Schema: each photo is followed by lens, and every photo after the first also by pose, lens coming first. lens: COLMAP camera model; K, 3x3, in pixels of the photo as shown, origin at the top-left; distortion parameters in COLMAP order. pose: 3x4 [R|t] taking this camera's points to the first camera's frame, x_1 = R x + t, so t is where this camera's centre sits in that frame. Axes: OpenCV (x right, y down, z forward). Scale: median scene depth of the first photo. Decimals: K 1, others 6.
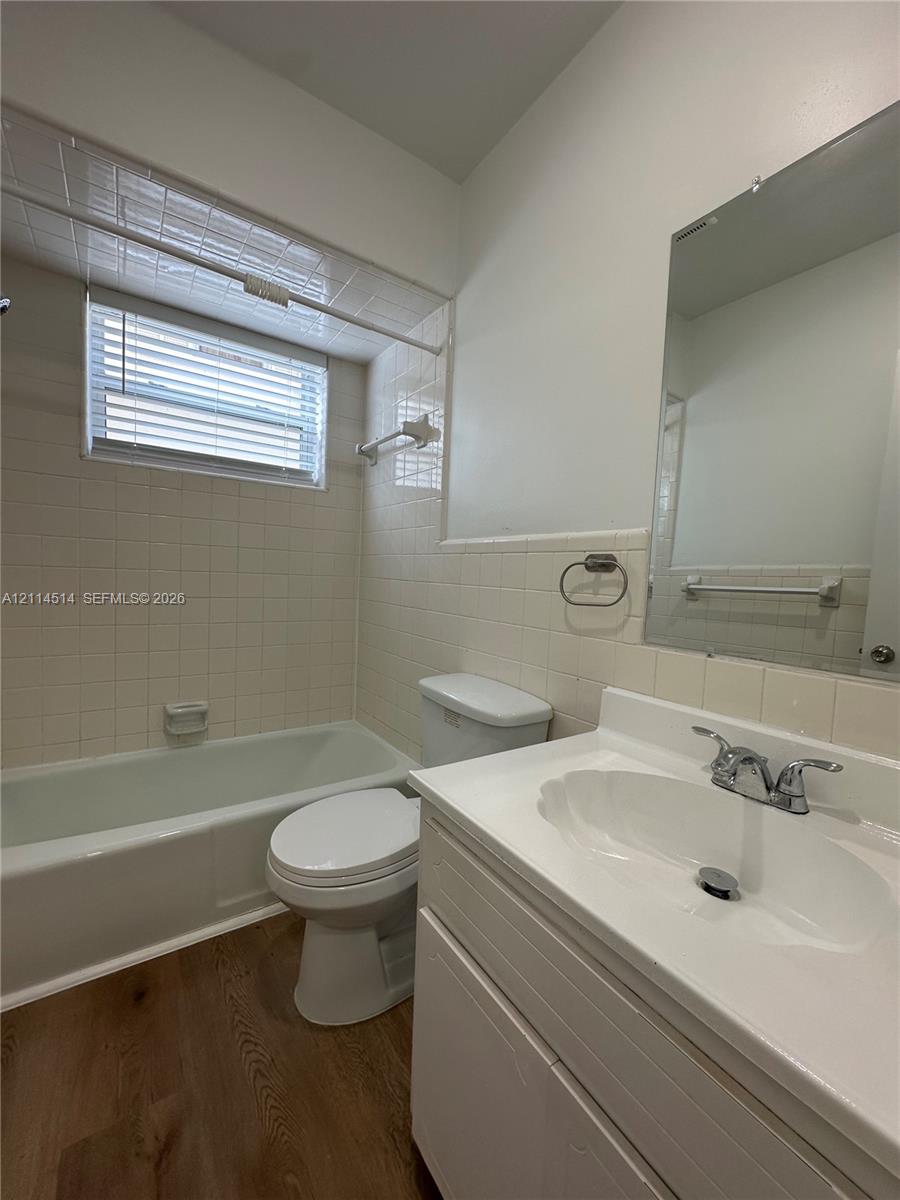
lens RADIAL K [[479.4, 0, 443.6], [0, 479.4, 603.9], [0, 0, 1]] dist [-0.001437, 0.001163]
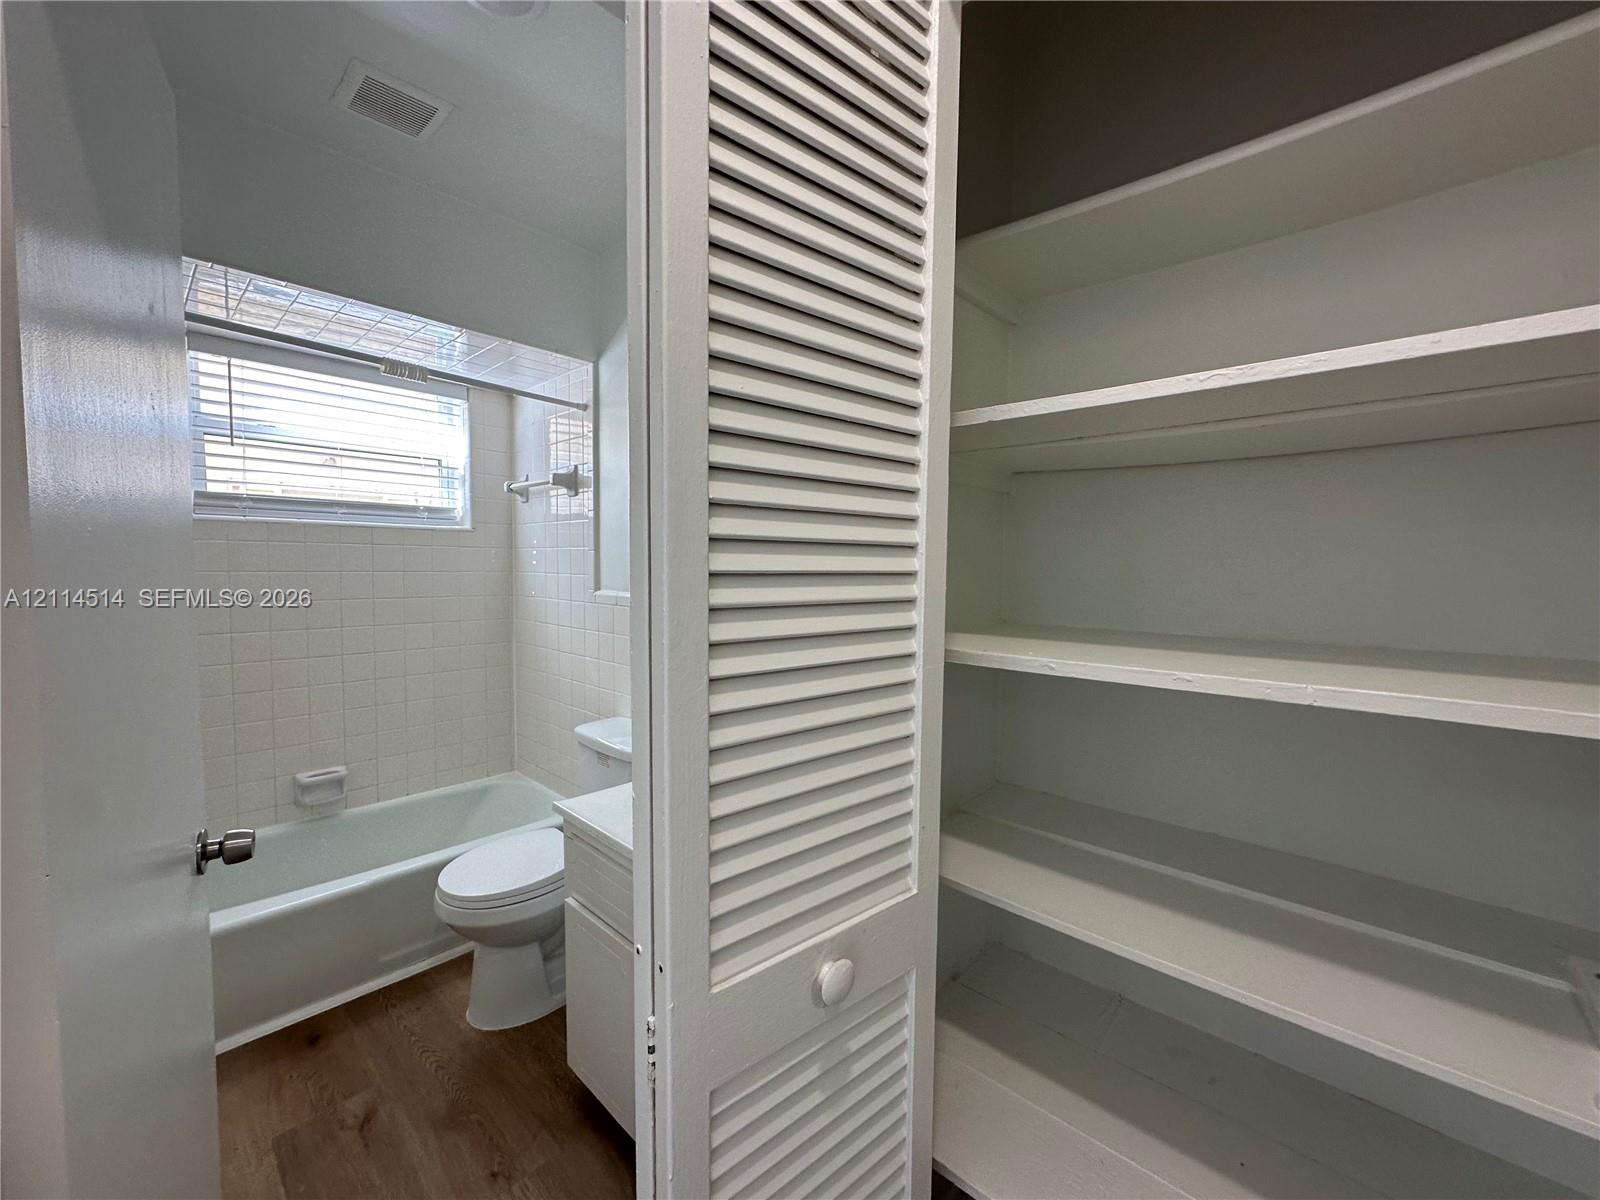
lens RADIAL K [[639.1, 0, 790.7], [0, 639.1, 601.3], [0, 0, 1]] dist [-0.001437, 0.001163]
pose [[0.974355, -0.042900, 0.220890, 0.106621], [0.042345, 0.999077, 0.007249, -0.106523], [-0.220997, 0.002290, 0.975272, -0.475689]]
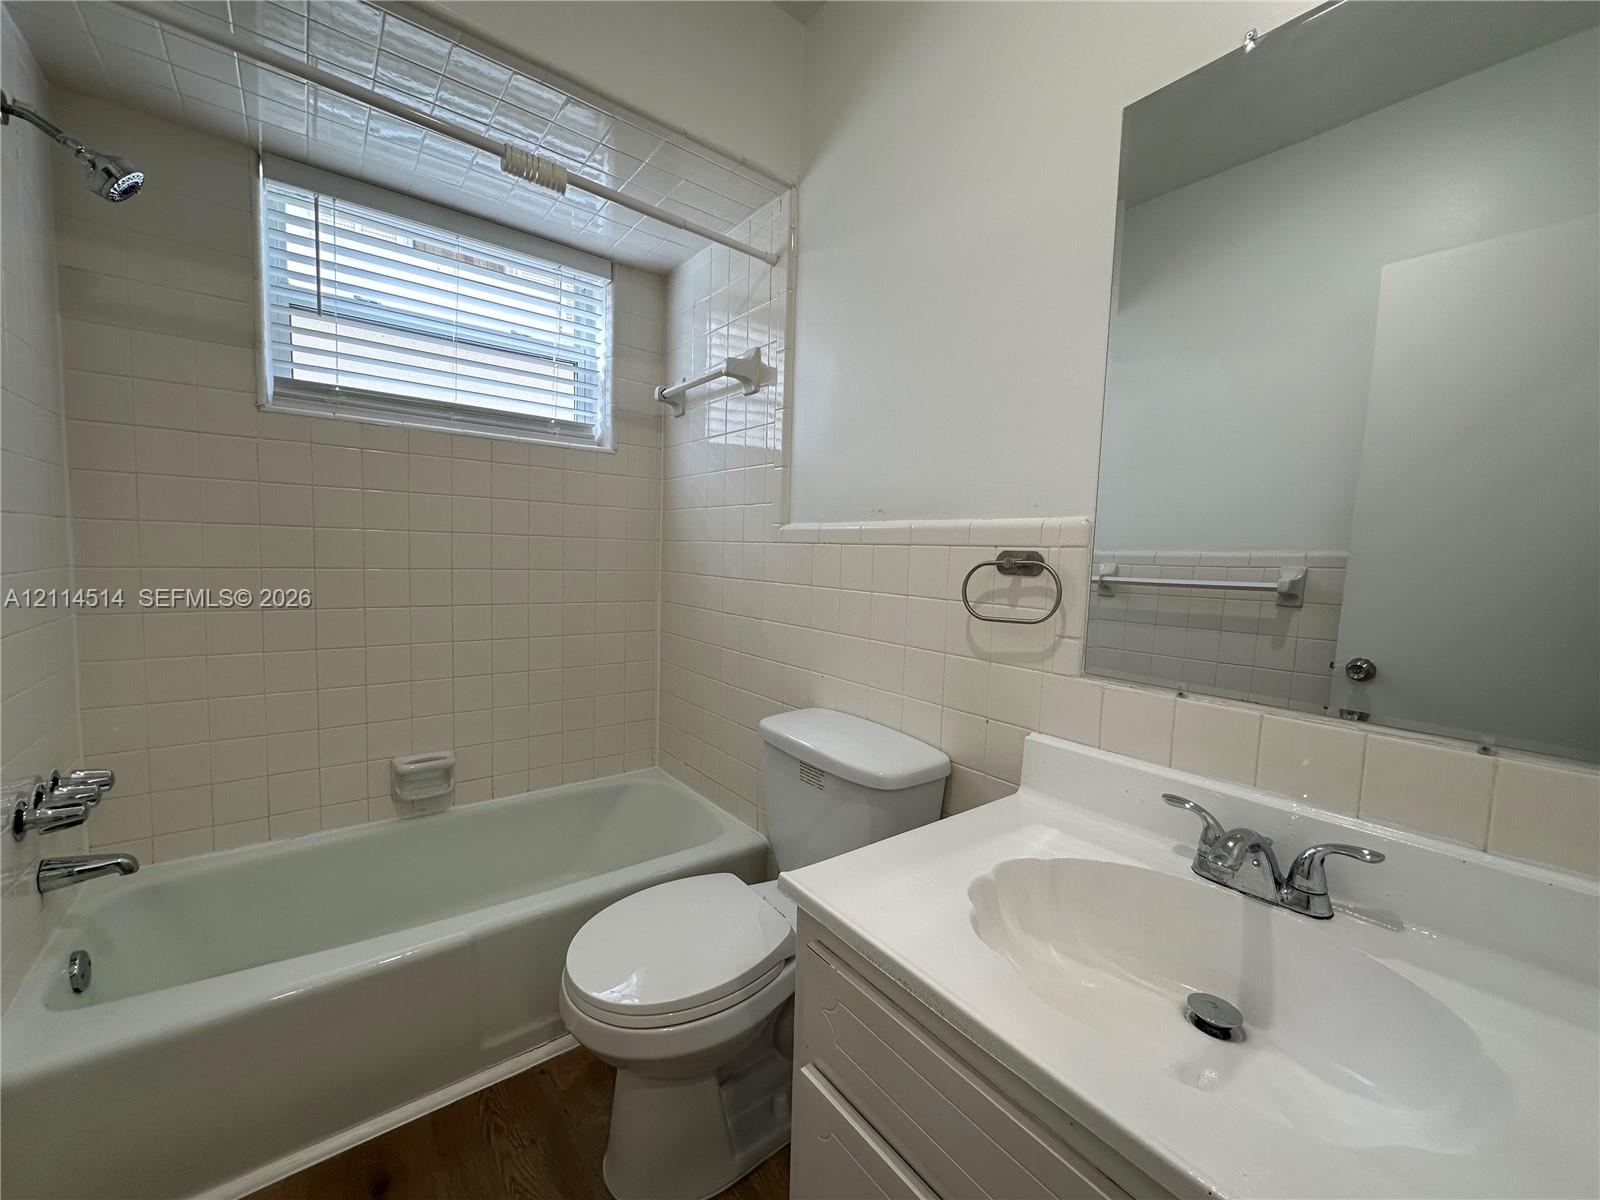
lens RADIAL K [[639.1, 0, 790.5], [0, 639.1, 606.0], [0, 0, 1]] dist [-0.001437, 0.001163]
pose [[0.998216, -0.014990, 0.057788, -0.053000], [0.013688, 0.999645, 0.022857, -0.032779], [-0.058110, -0.022025, 0.998067, 0.035368]]
